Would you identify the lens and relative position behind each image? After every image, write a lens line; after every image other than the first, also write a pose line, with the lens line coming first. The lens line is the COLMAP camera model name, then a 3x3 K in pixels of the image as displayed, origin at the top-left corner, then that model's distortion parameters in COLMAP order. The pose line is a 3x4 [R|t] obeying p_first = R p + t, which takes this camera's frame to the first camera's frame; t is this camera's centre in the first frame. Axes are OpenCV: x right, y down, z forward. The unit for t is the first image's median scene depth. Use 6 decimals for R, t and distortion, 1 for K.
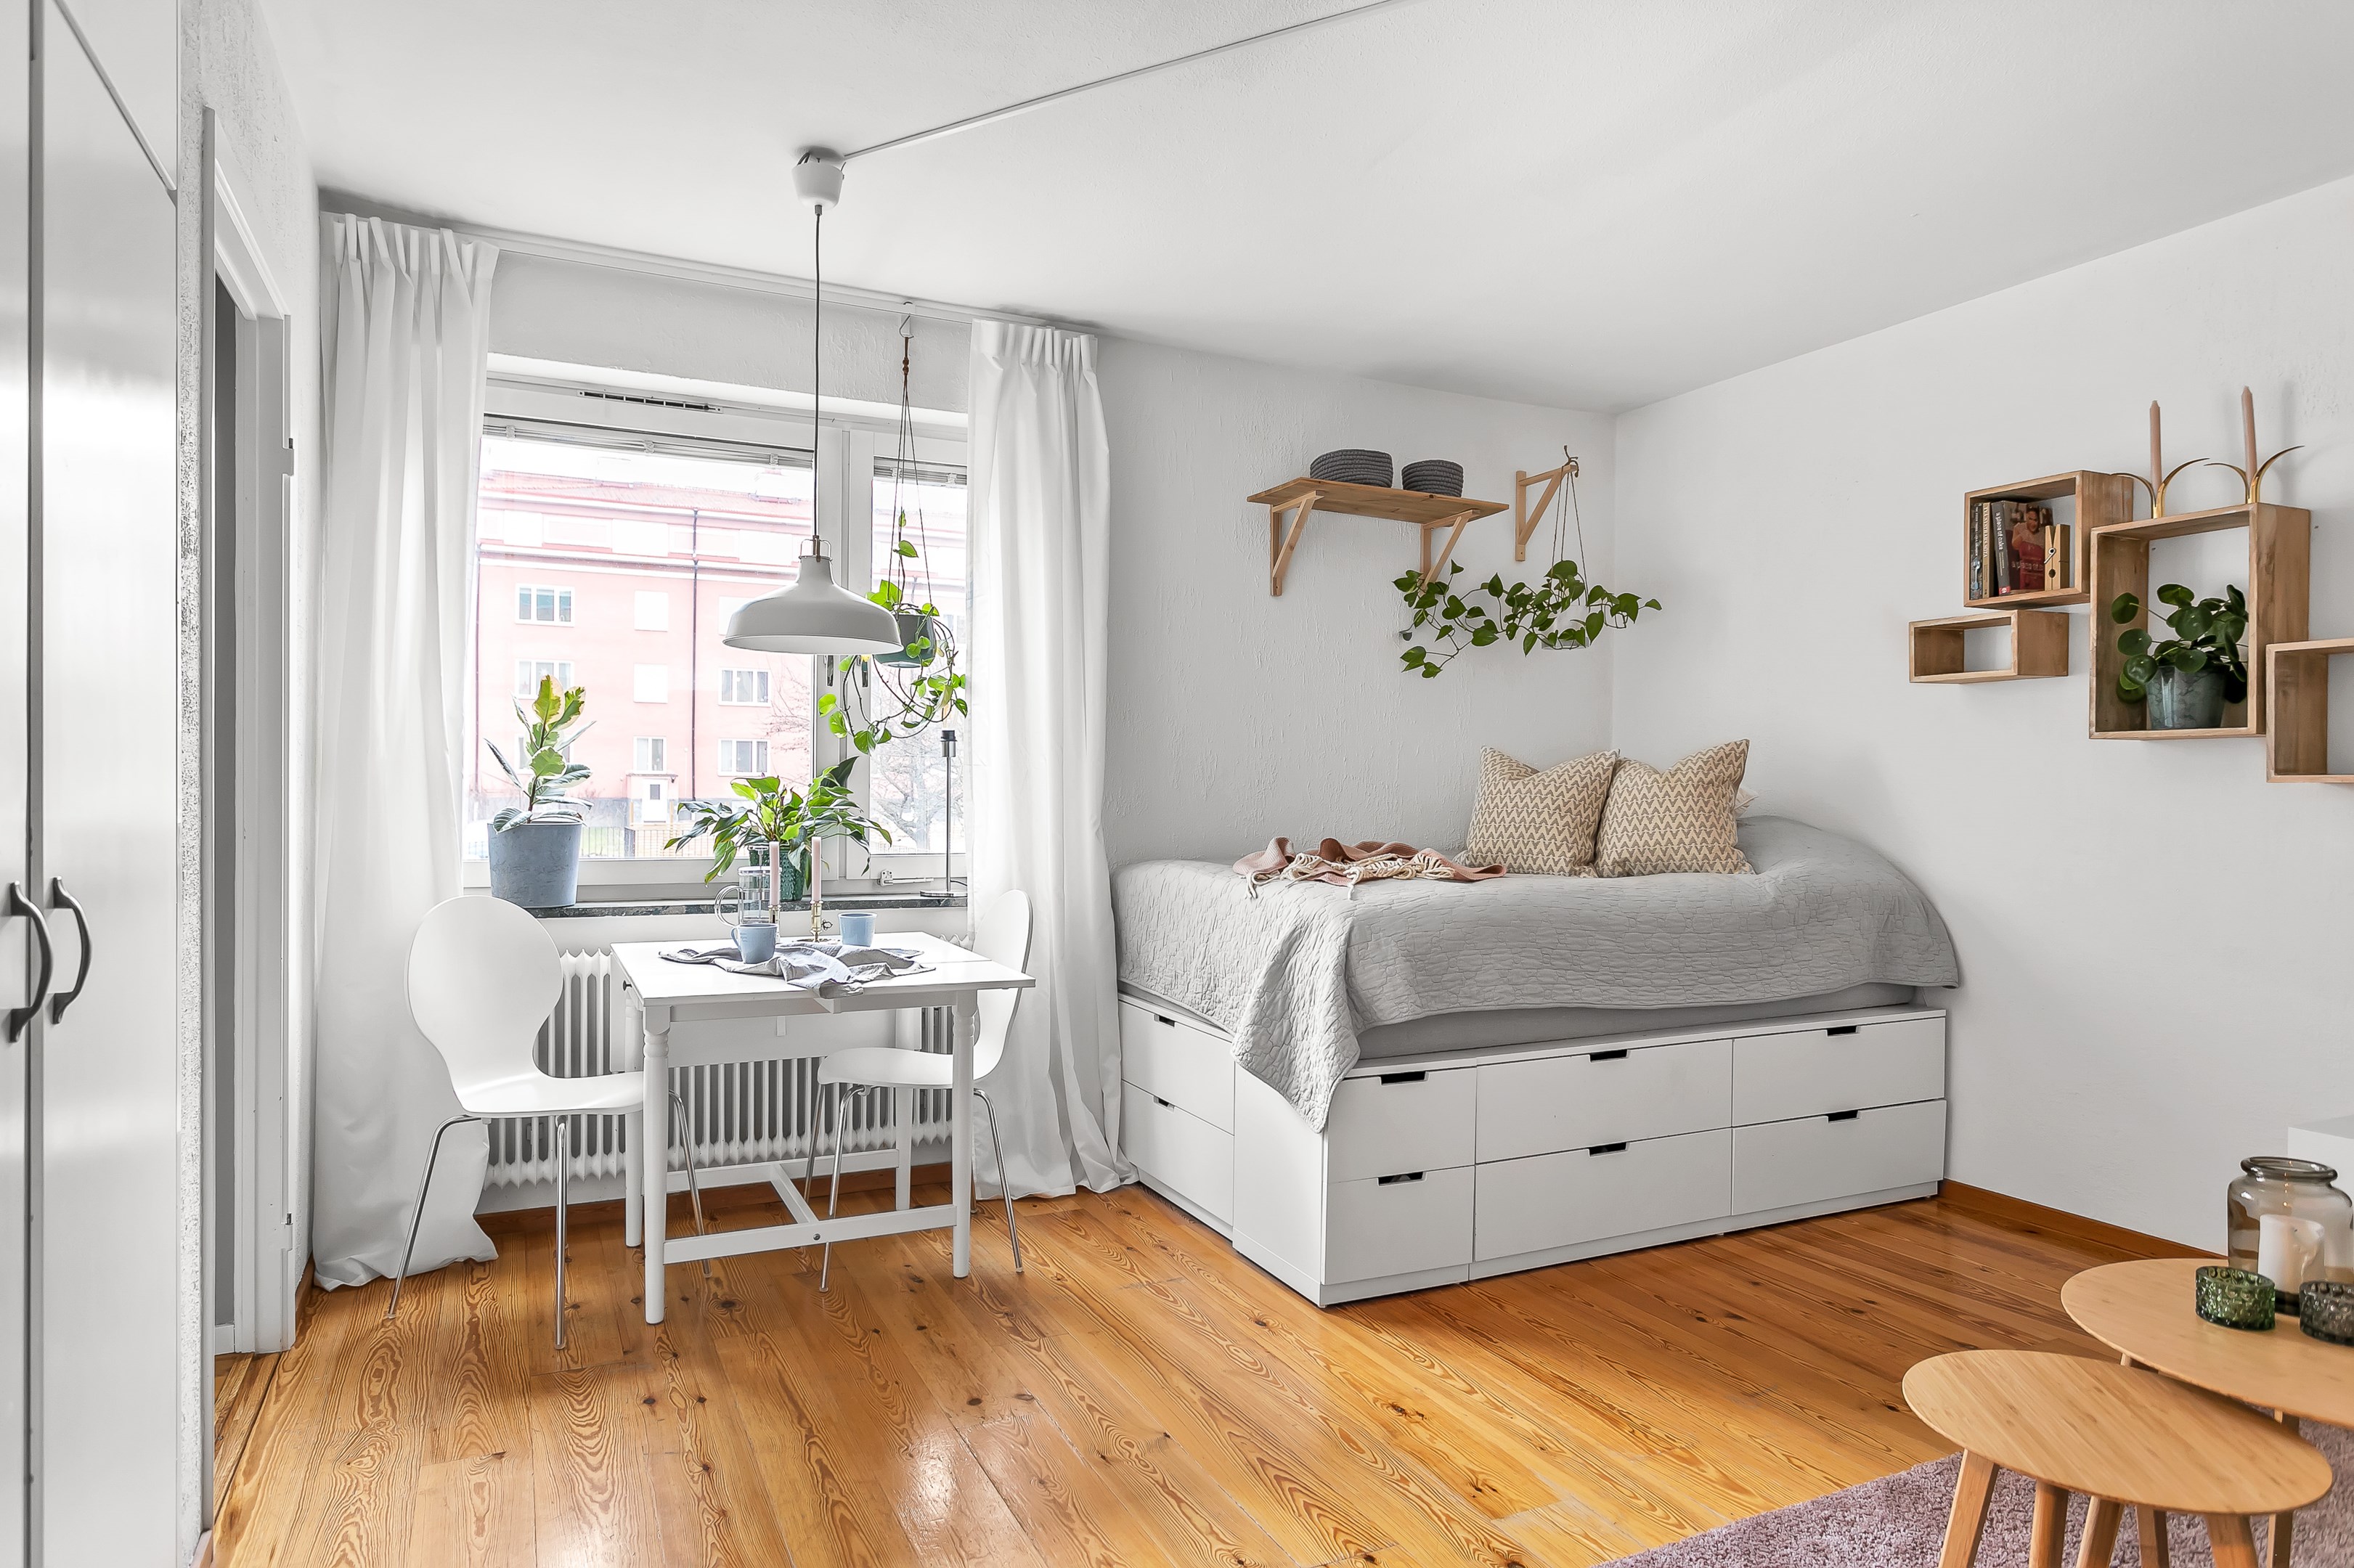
lens RADIAL K [[1414.1, 0, 1177.0], [0, 1414.1, 784.0], [0, 0, 1]] dist [-0.001910, 0.000811]
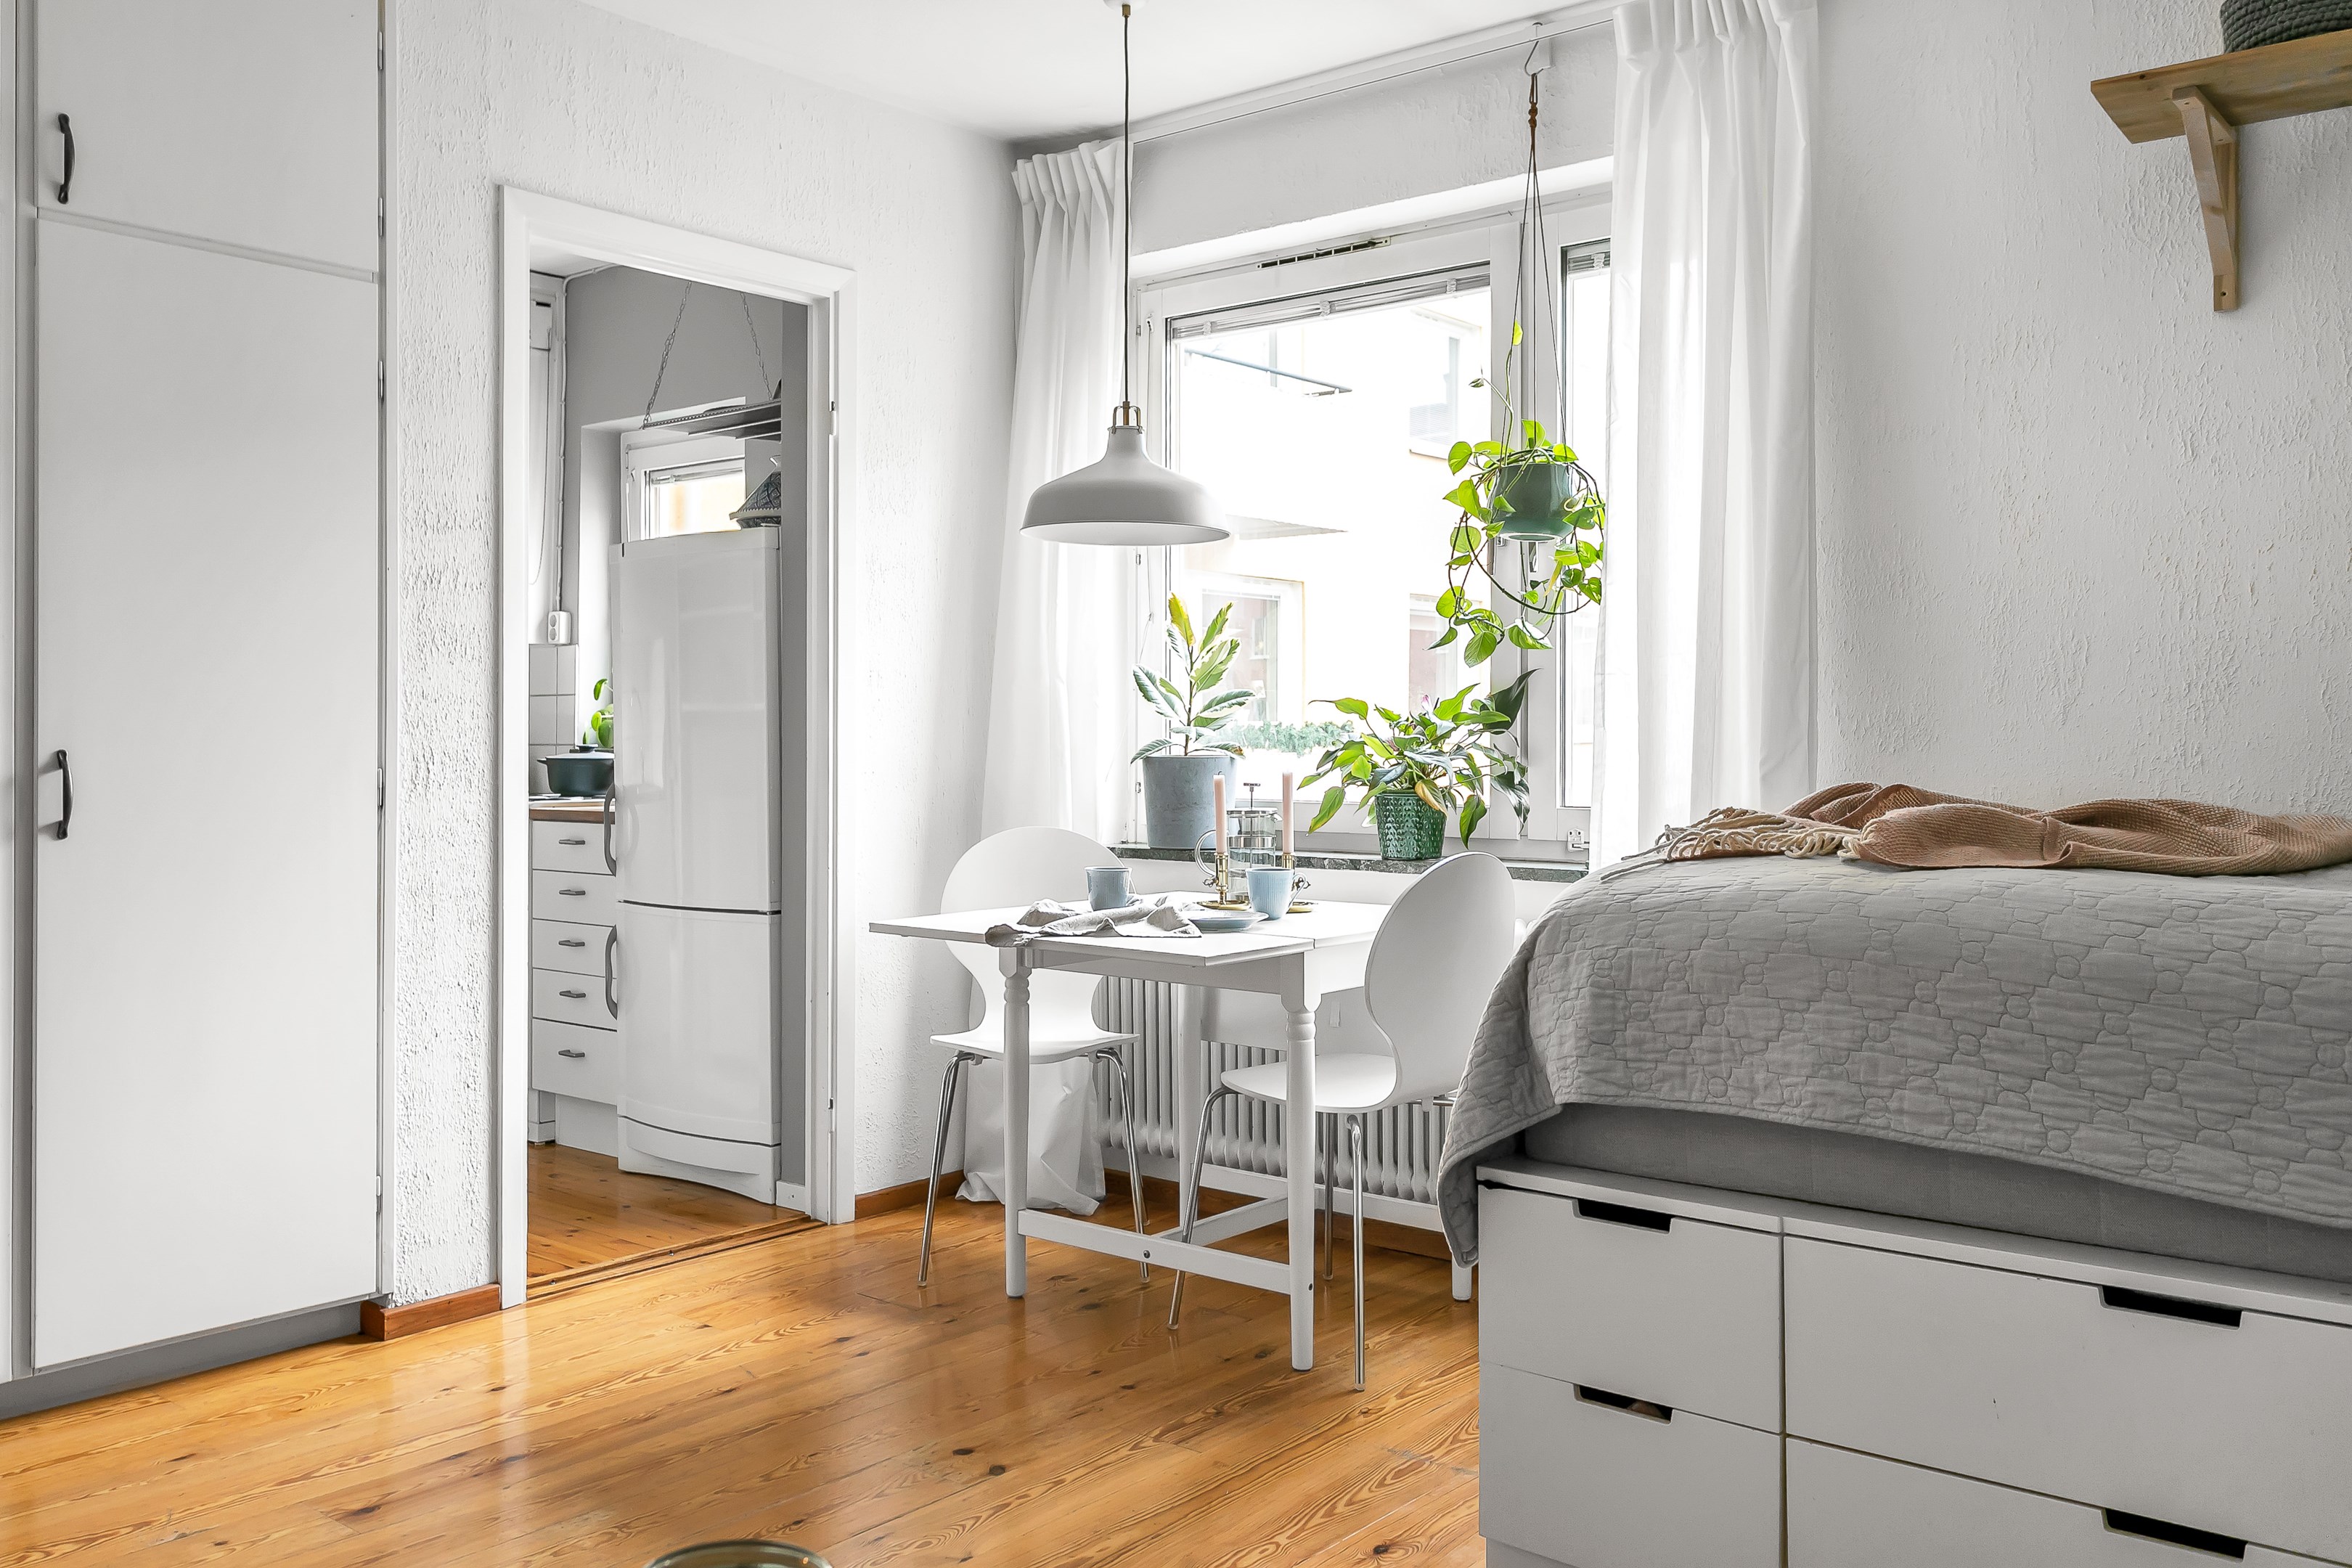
lens RADIAL K [[1985.5, 0, 1166.7], [0, 1985.5, 727.8], [0, 0, 1]] dist [0.008177, 0.011981]
pose [[0.396715, -0.016465, -0.917794, 0.693163], [0.000065, 0.999840, -0.017909, 0.031214], [0.917942, 0.007045, 0.396653, 0.473458]]
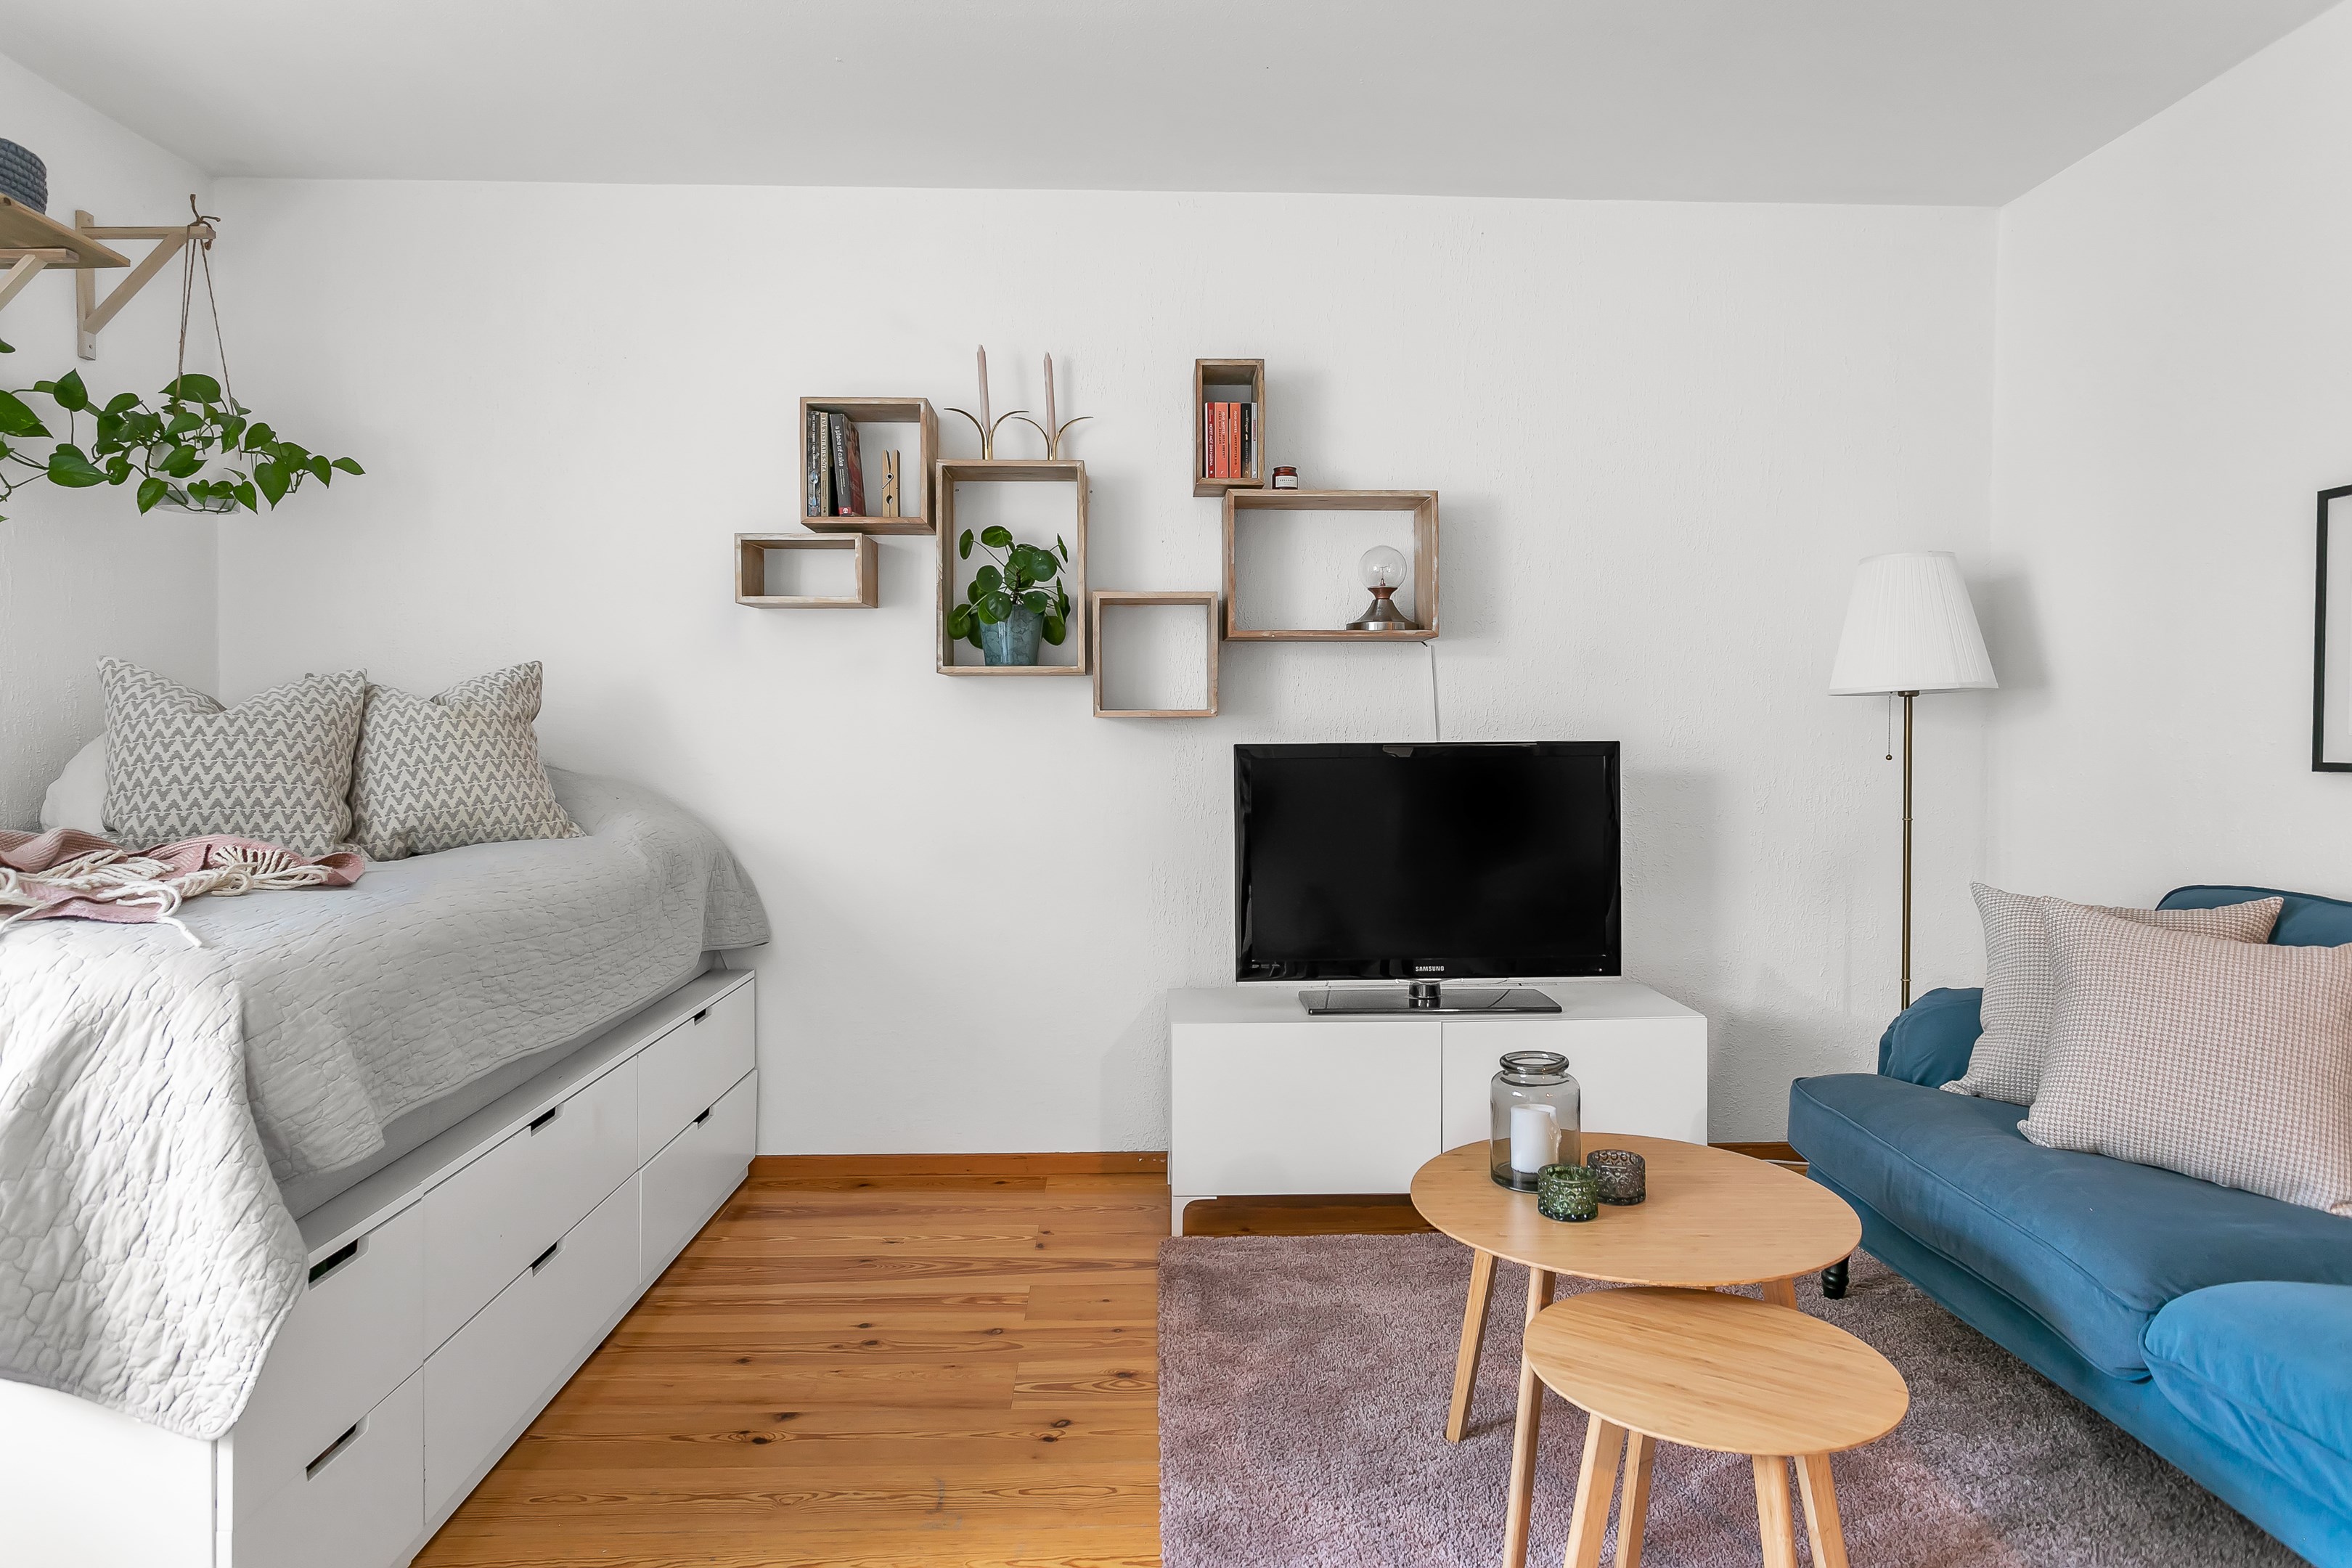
lens RADIAL K [[1378.9, 0, 1184.9], [0, 1378.9, 762.0], [0, 0, 1]] dist [-0.006774, -0.000095]
pose [[0.399798, -0.027074, 0.916203, -0.162342], [0.003308, 0.999600, 0.028094, 0.003533], [-0.916597, -0.008201, 0.399728, 0.435641]]
